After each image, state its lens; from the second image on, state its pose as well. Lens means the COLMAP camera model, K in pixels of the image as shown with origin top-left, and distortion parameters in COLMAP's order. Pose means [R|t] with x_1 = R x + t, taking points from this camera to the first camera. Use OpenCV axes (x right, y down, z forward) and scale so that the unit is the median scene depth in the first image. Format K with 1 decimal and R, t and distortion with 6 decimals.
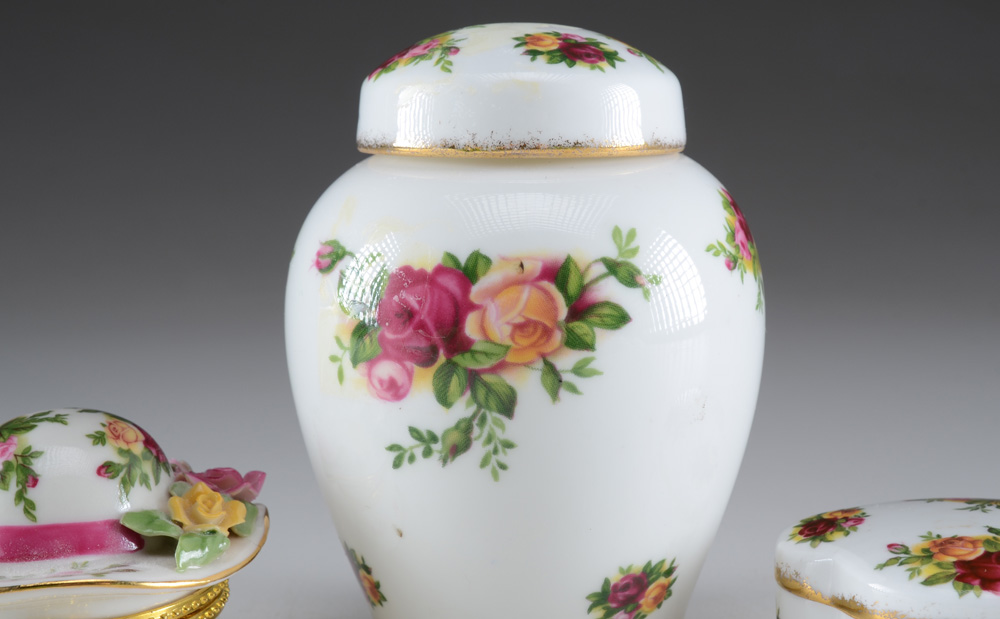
lens RADIAL K [[1727.4, 0, 493.5], [0, 1727.4, 304.8], [0, 0, 1]] dist [0.014162, 0.000000]
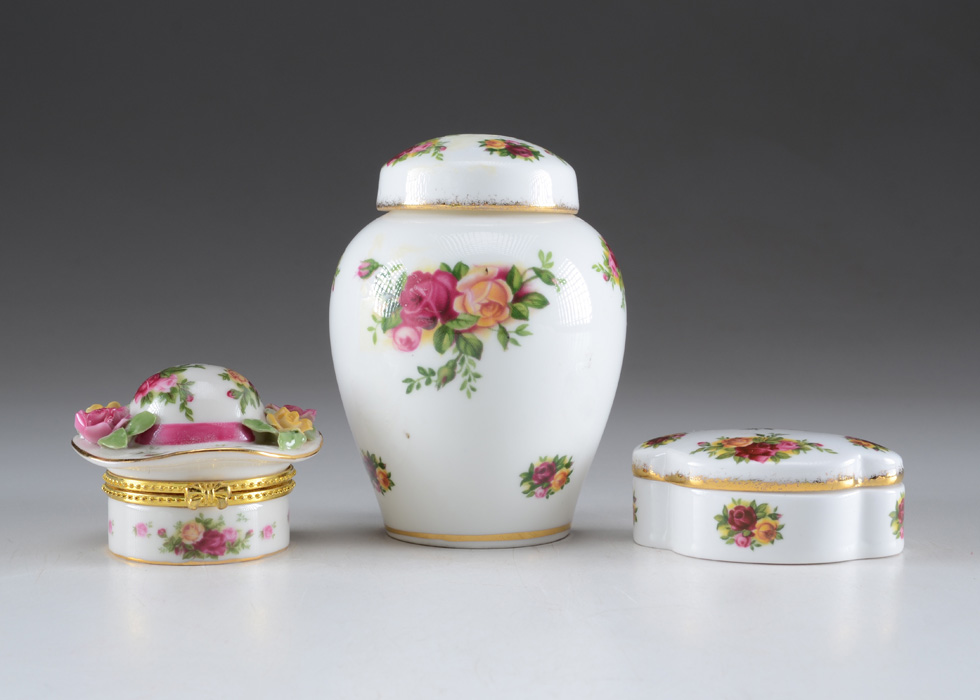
lens RADIAL K [[1868.2, 0, 491.9], [0, 1868.2, 355.1], [0, 0, 1]] dist [-0.012972, 0.000000]
pose [[0.996380, 0.012908, 0.084026, -0.126890], [-0.007096, 0.997584, -0.069105, 0.180317], [-0.084715, 0.068259, 0.994064, -0.801779]]
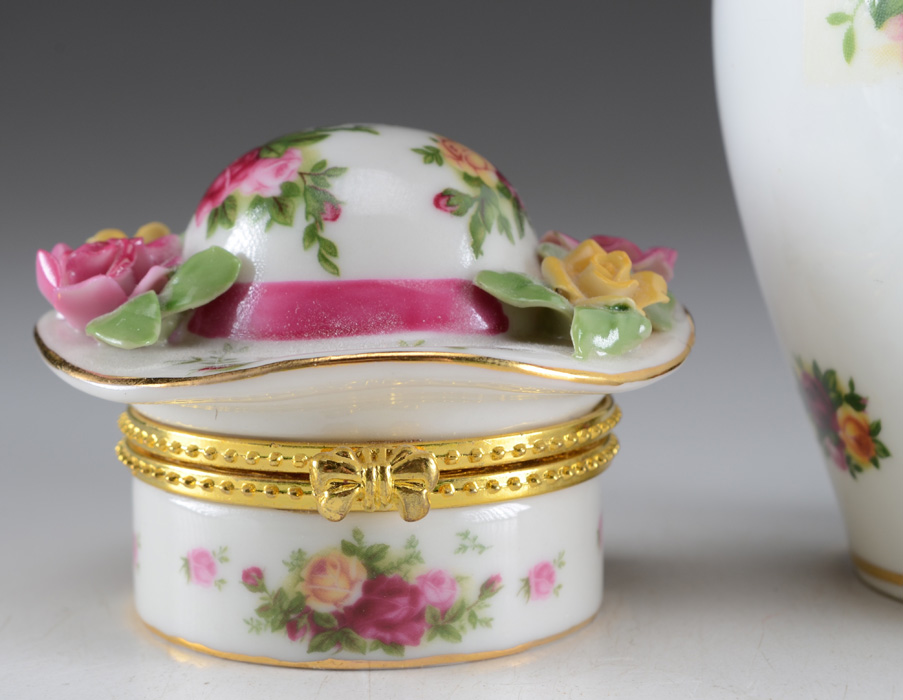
lens RADIAL K [[2449.1, 0, 373.2], [0, 2449.1, 381.0], [0, 0, 1]] dist [0.104419, 0.000000]
pose [[0.992346, 0.024730, -0.120989, -0.144737], [-0.024276, 0.999692, 0.005224, 0.154383], [0.121080, -0.002247, 0.992640, 0.147282]]
